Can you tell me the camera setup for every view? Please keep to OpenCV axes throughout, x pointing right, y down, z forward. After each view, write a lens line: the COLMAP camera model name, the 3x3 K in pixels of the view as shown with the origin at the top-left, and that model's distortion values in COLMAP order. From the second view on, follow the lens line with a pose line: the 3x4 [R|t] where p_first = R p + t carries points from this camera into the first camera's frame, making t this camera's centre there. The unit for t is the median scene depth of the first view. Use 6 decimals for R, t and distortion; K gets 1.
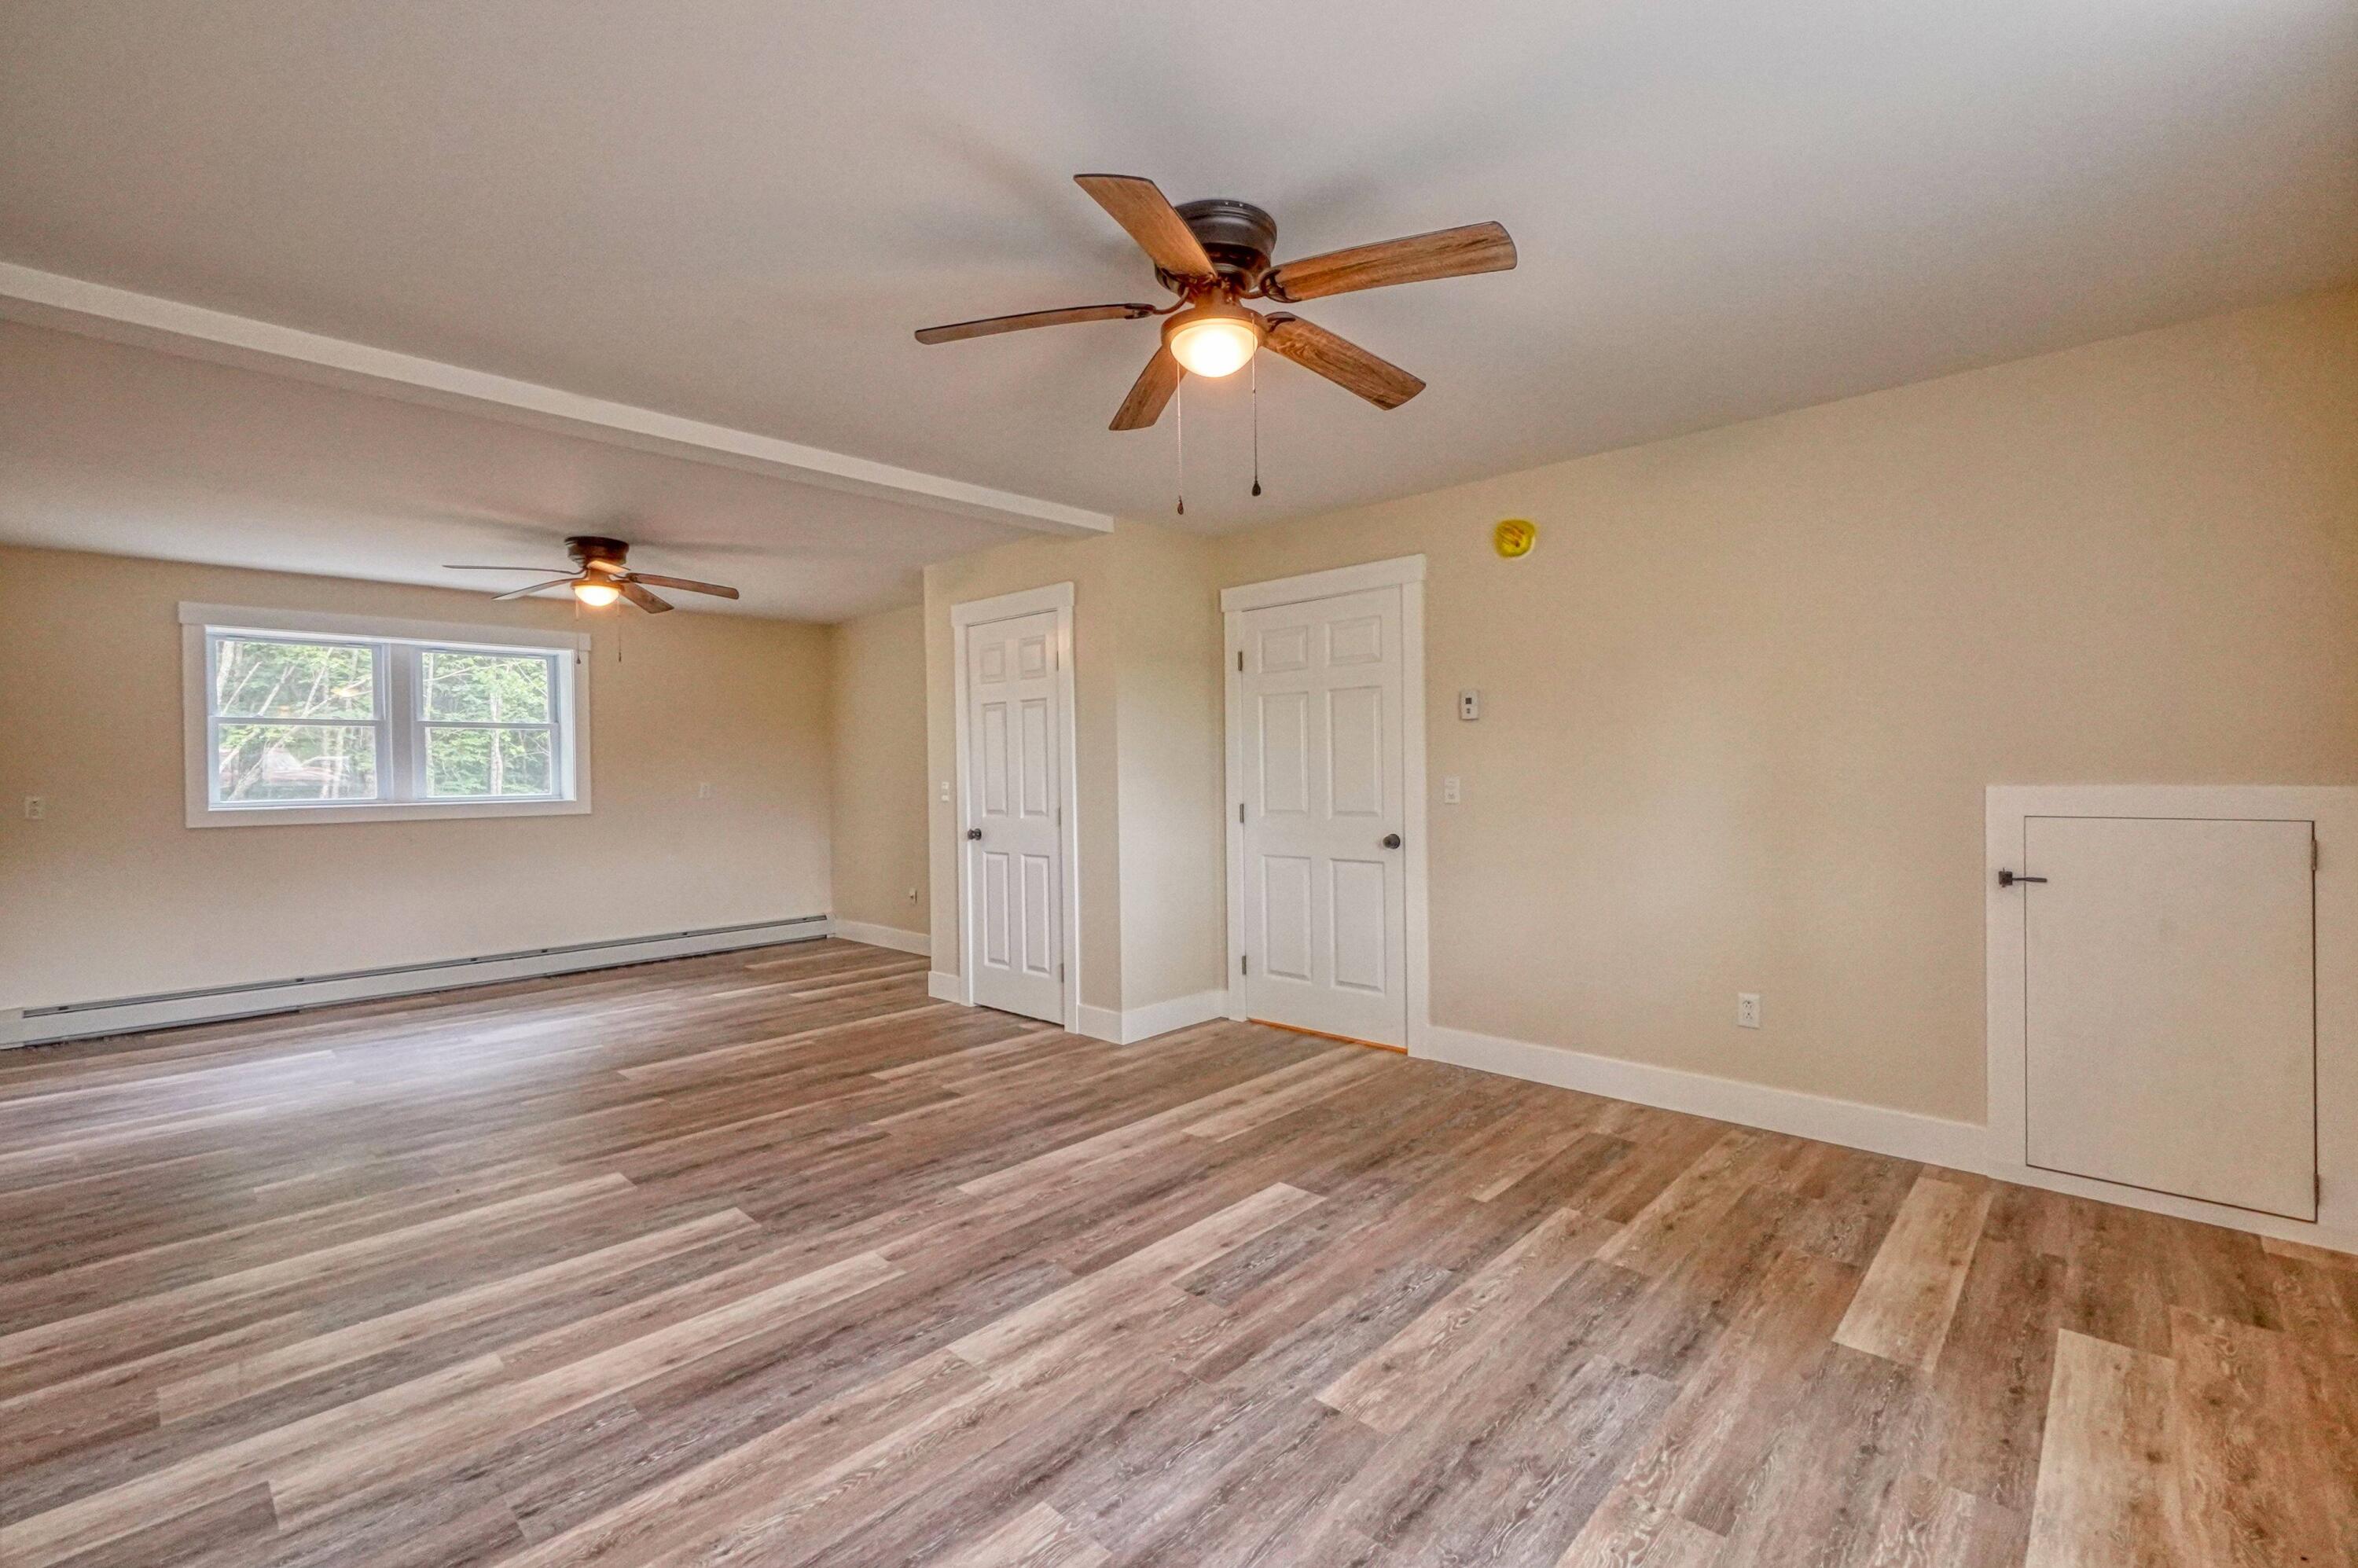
lens RADIAL K [[1019.7, 0, 1161.8], [0, 1019.7, 774.0], [0, 0, 1]] dist [-0.011927, 0.006077]
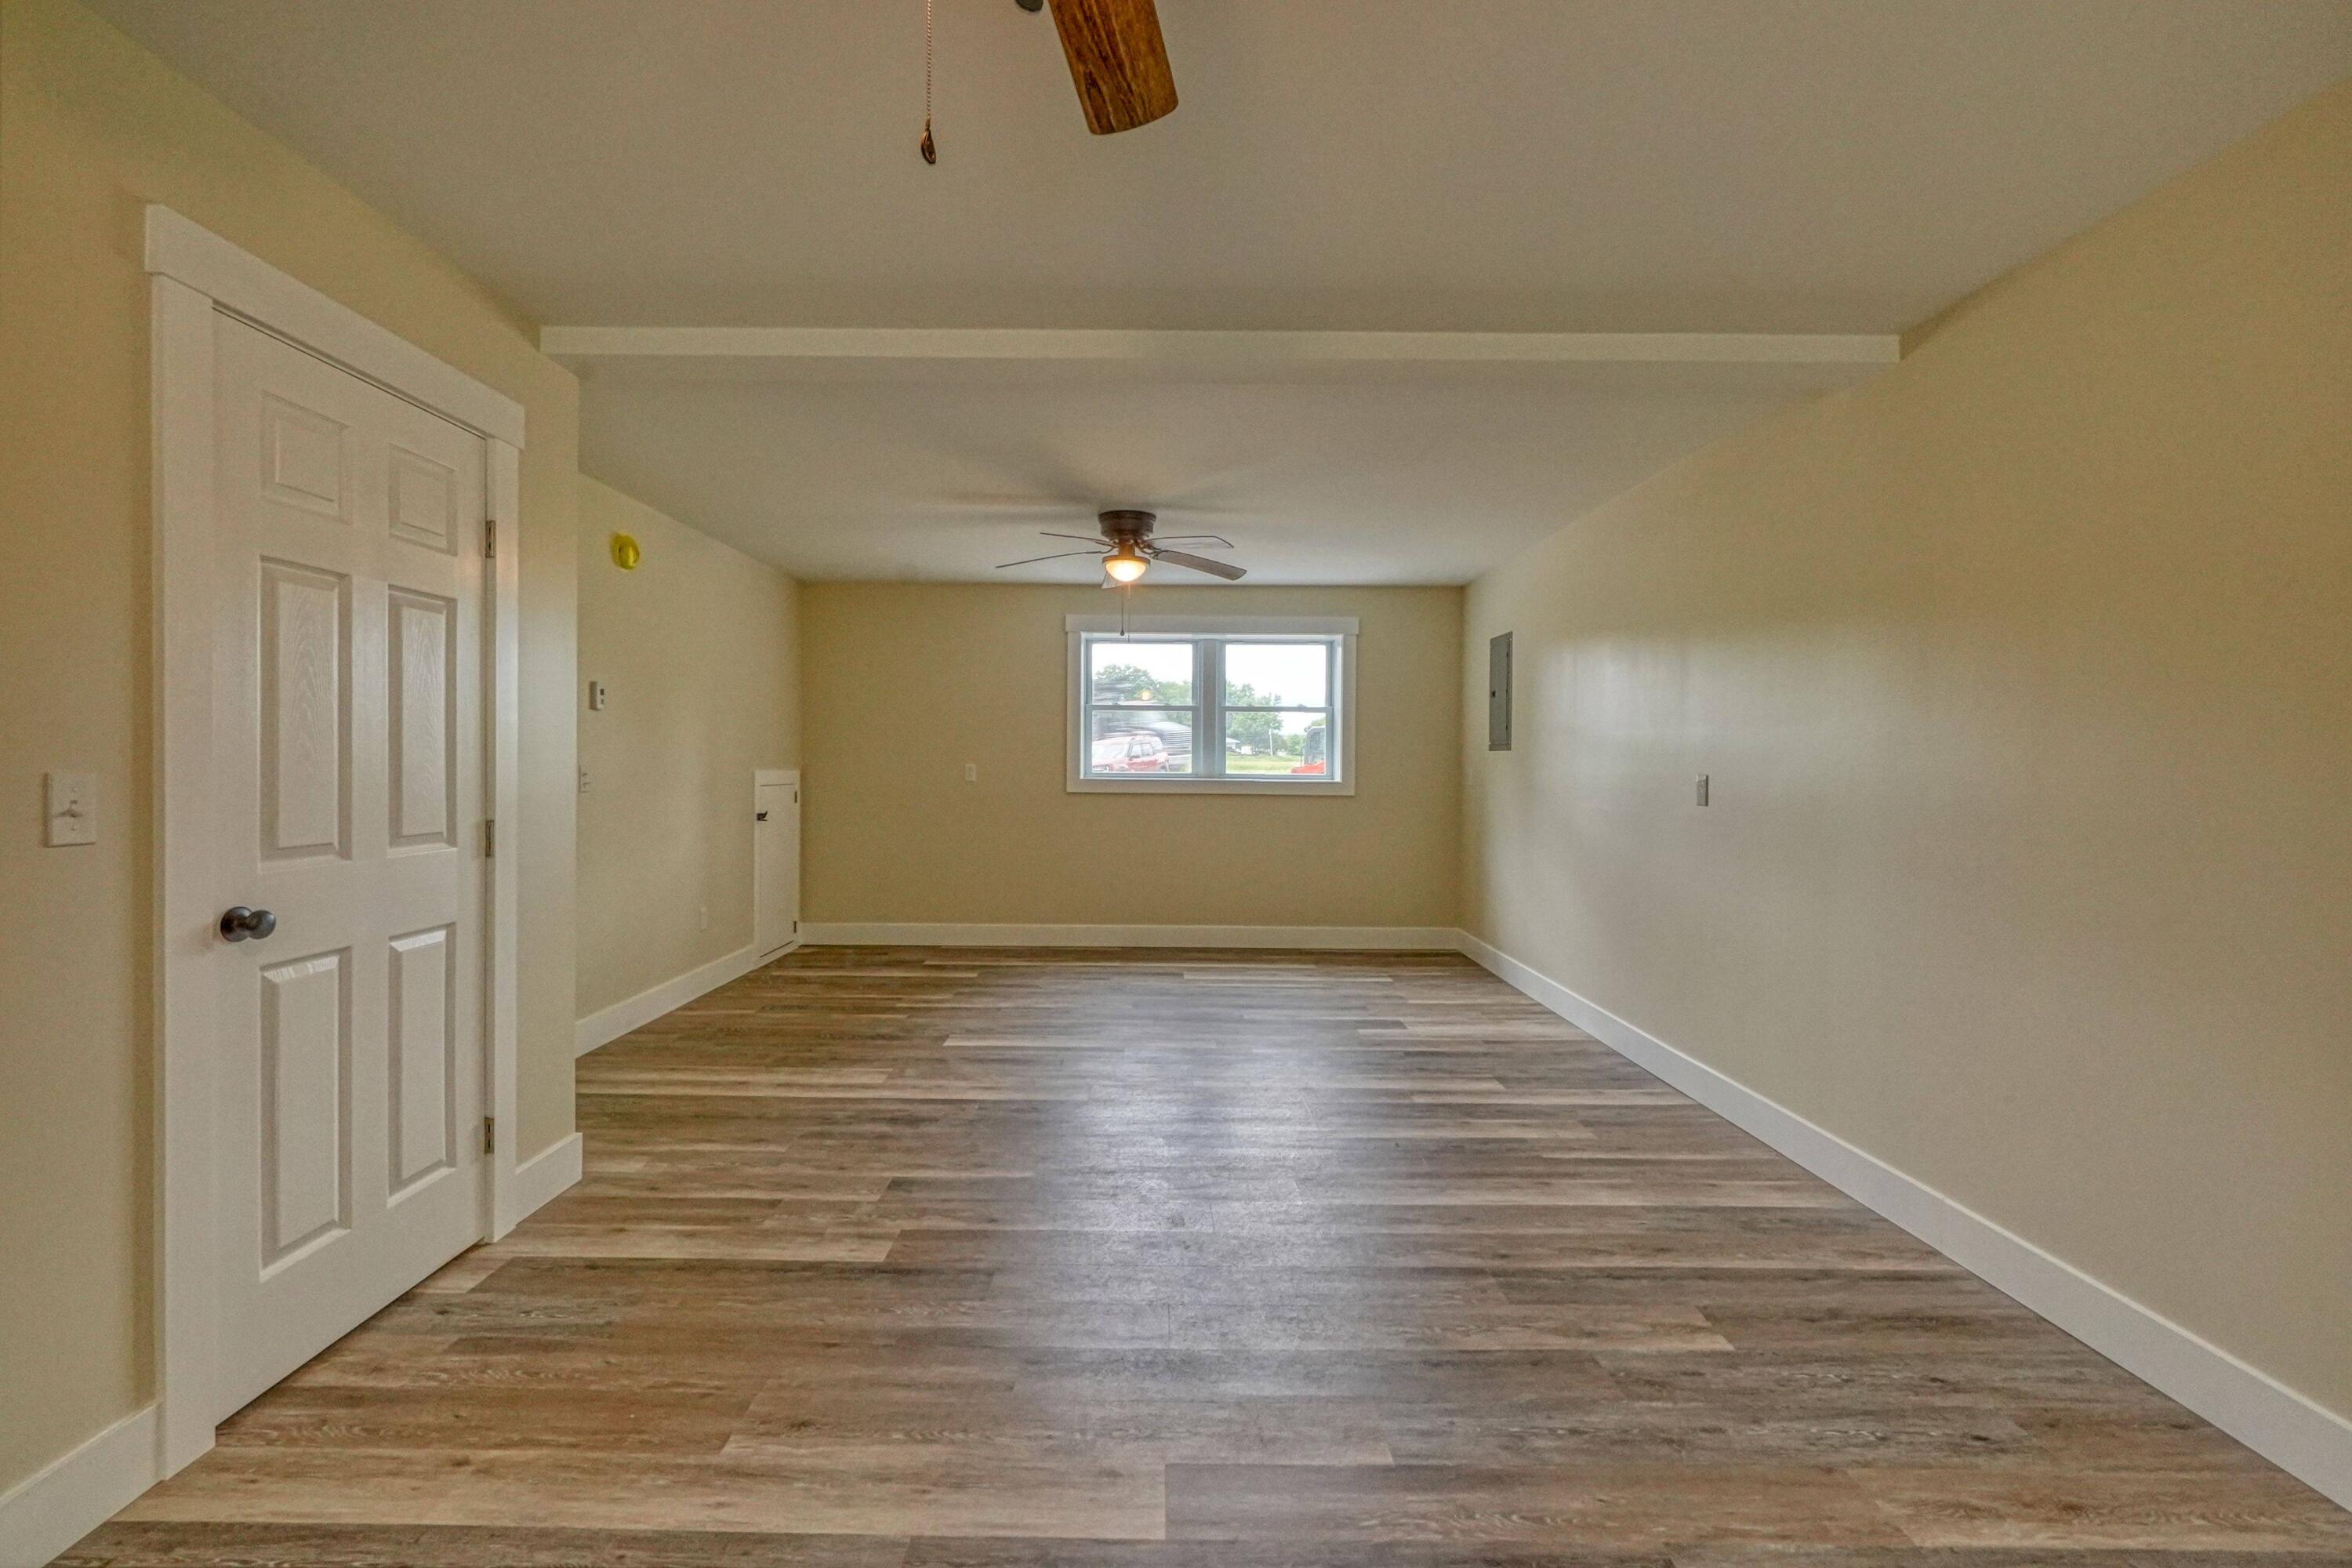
lens RADIAL K [[1017.1, 0, 1158.8], [0, 1017.1, 774.0], [0, 0, 1]] dist [-0.011927, 0.006077]
pose [[-0.694549, 0.001465, 0.719444, -0.898297], [0.002850, 0.999996, 0.000716, 0.013261], [-0.719440, 0.002548, -0.694550, 1.410920]]
